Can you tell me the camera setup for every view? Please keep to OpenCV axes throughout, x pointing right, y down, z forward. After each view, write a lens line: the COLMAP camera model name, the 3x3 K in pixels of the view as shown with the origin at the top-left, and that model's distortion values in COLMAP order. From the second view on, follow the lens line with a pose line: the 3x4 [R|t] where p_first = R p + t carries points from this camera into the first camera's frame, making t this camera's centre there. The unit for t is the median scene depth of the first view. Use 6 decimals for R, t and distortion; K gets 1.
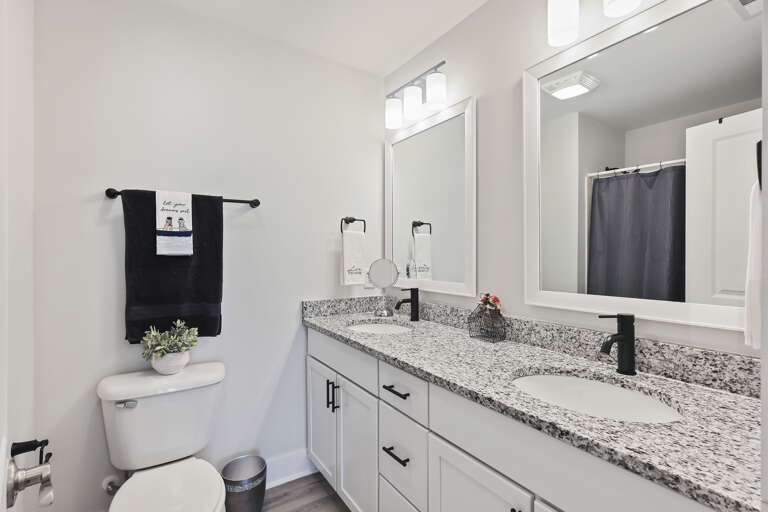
lens RADIAL K [[362.0, 0, 384.3], [0, 362.0, 255.4], [0, 0, 1]] dist [0.005905, -0.000260]
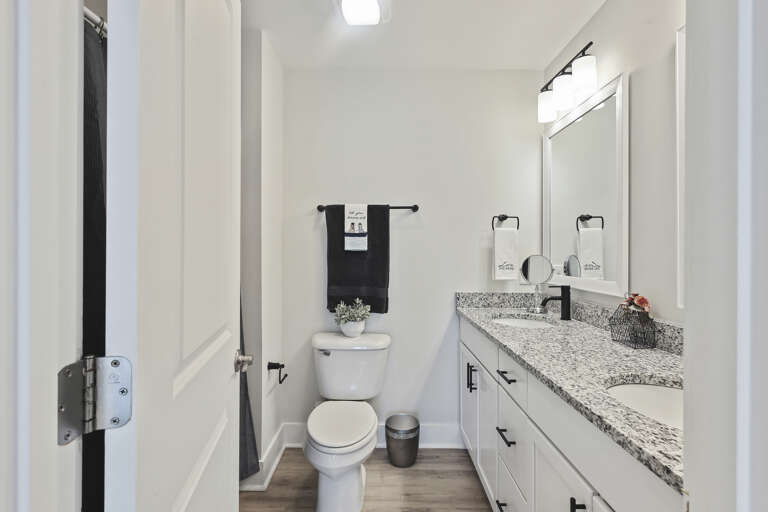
lens RADIAL K [[362.0, 0, 383.1], [0, 362.0, 253.9], [0, 0, 1]] dist [0.005905, -0.000260]
pose [[0.832398, 0.003997, -0.554163, 0.256147], [-0.005600, 0.999984, -0.001199, 0.012681], [0.554149, 0.004101, 0.832407, -0.073862]]
